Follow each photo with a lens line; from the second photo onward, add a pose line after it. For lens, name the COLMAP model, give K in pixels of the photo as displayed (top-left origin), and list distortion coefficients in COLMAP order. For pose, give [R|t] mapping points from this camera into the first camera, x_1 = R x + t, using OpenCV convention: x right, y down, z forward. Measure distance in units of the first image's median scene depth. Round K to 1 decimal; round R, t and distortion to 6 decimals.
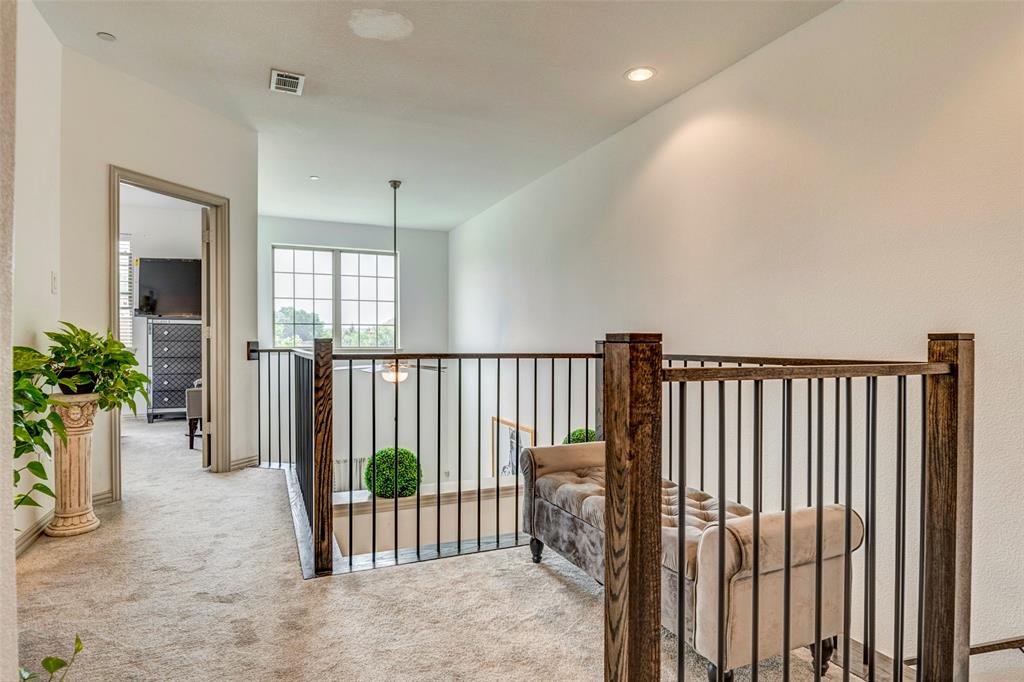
lens RADIAL K [[557.0, 0, 512.5], [0, 557.0, 340.6], [0, 0, 1]] dist [-0.014470, -0.003296]
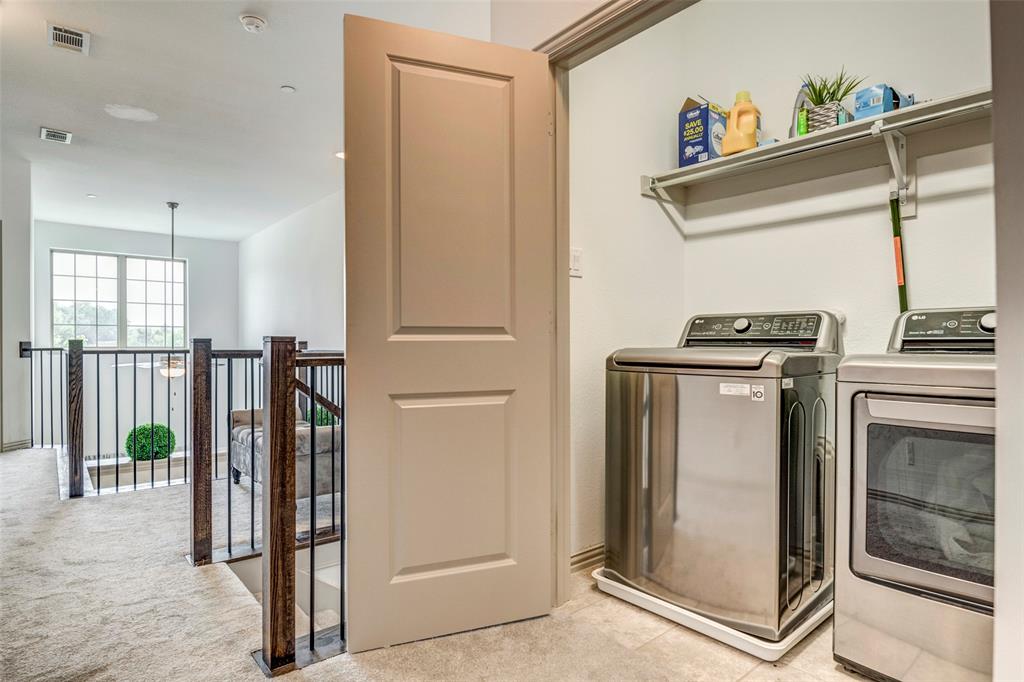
lens RADIAL K [[557.0, 0, 508.3], [0, 557.0, 345.2], [0, 0, 1]] dist [-0.014470, -0.003296]
pose [[0.962935, 0.001663, 0.269729, 0.207891], [-0.003174, 0.999982, 0.005166, -0.000364], [-0.269715, -0.005831, 0.962923, -0.405424]]
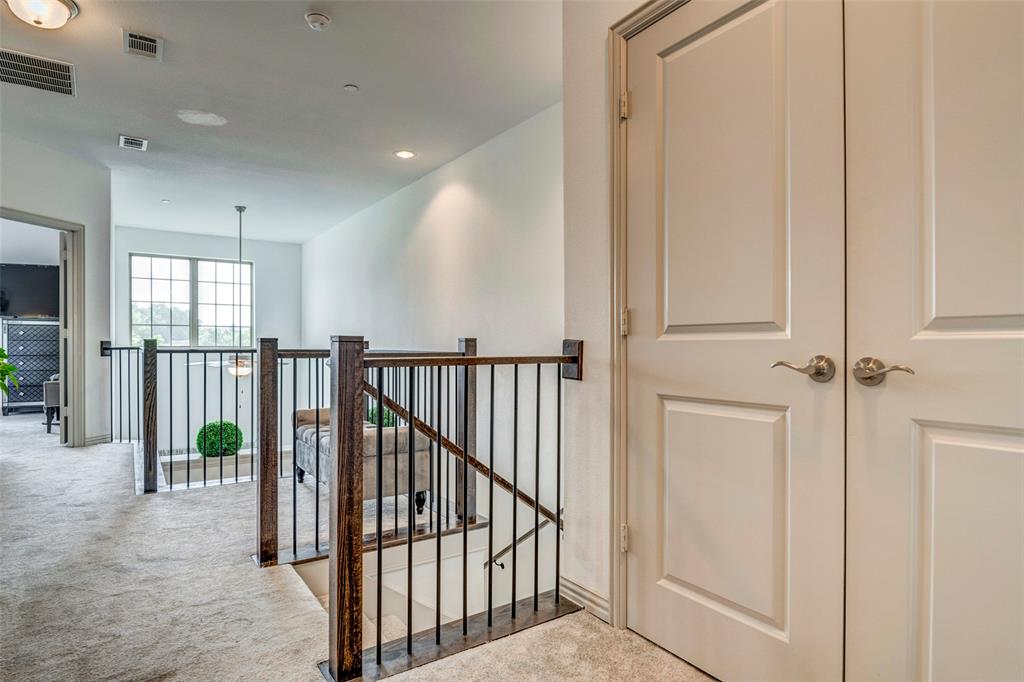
lens RADIAL K [[557.0, 0, 508.6], [0, 557.0, 344.8], [0, 0, 1]] dist [-0.014470, -0.003296]
pose [[0.984075, 0.003407, 0.177722, 0.198344], [-0.004427, 0.999976, 0.005343, -0.000398], [-0.177699, -0.006045, 0.984066, -0.372210]]
